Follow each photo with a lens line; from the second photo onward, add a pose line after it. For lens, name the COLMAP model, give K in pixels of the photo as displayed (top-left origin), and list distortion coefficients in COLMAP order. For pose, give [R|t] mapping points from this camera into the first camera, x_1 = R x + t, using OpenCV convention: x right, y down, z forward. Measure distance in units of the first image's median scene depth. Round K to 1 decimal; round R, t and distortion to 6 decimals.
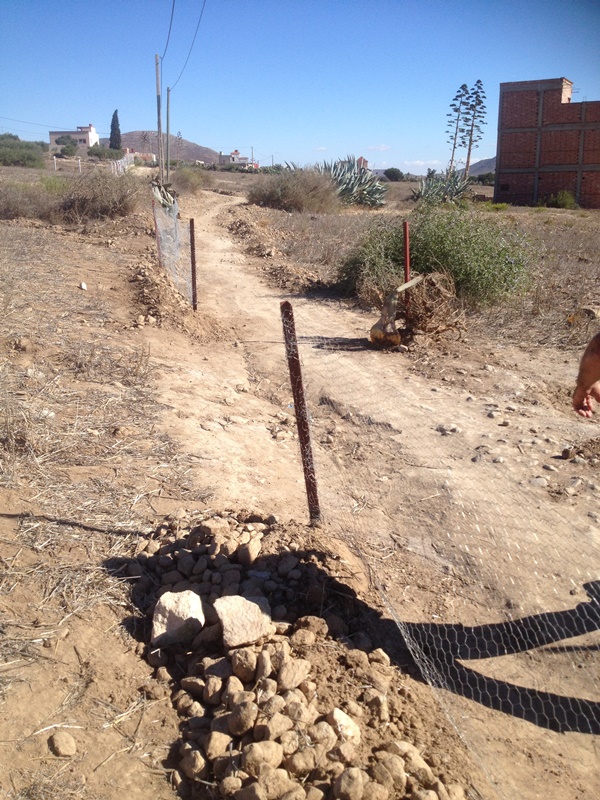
lens RADIAL K [[781.5, 0, 293.4], [0, 781.5, 378.6], [0, 0, 1]] dist [0.181555, -0.409508]
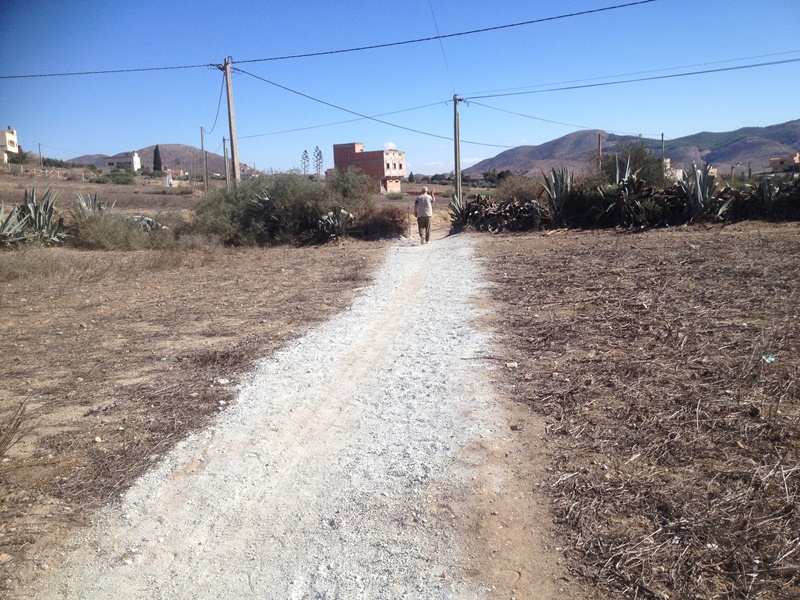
lens RADIAL K [[781.5, 0, 401.4], [0, 781.5, 317.8], [0, 0, 1]] dist [0.181555, -0.409508]
pose [[0.993452, -0.060675, 0.096812, 0.215138], [0.067742, 0.995140, -0.071462, 0.381868], [-0.092006, 0.077552, 0.992734, -1.519978]]
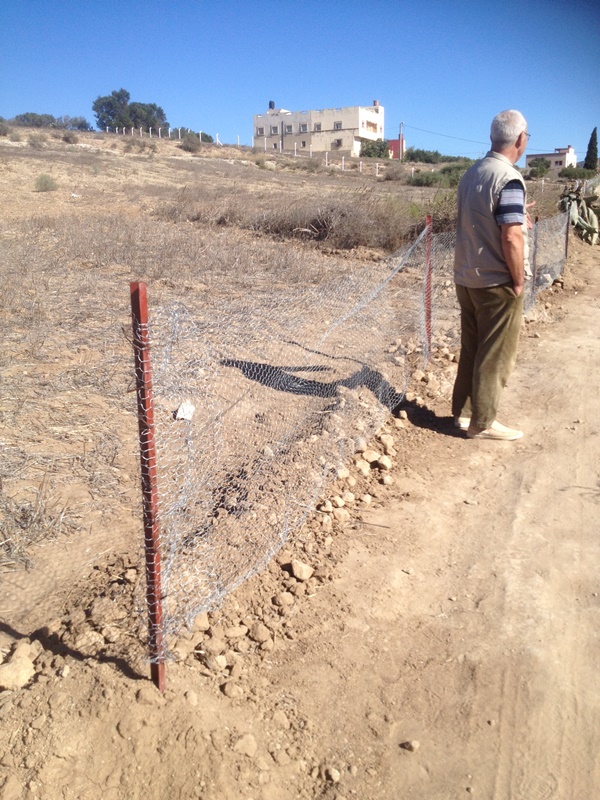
lens RADIAL K [[759.1, 0, 318.5], [0, 759.1, 410.0], [0, 0, 1]] dist [0.179032, -0.386290]
pose [[0.854969, 0.115306, -0.505700, 0.000155], [-0.107322, 0.993205, 0.045018, -0.025896], [0.507454, 0.015784, 0.861534, 0.119755]]
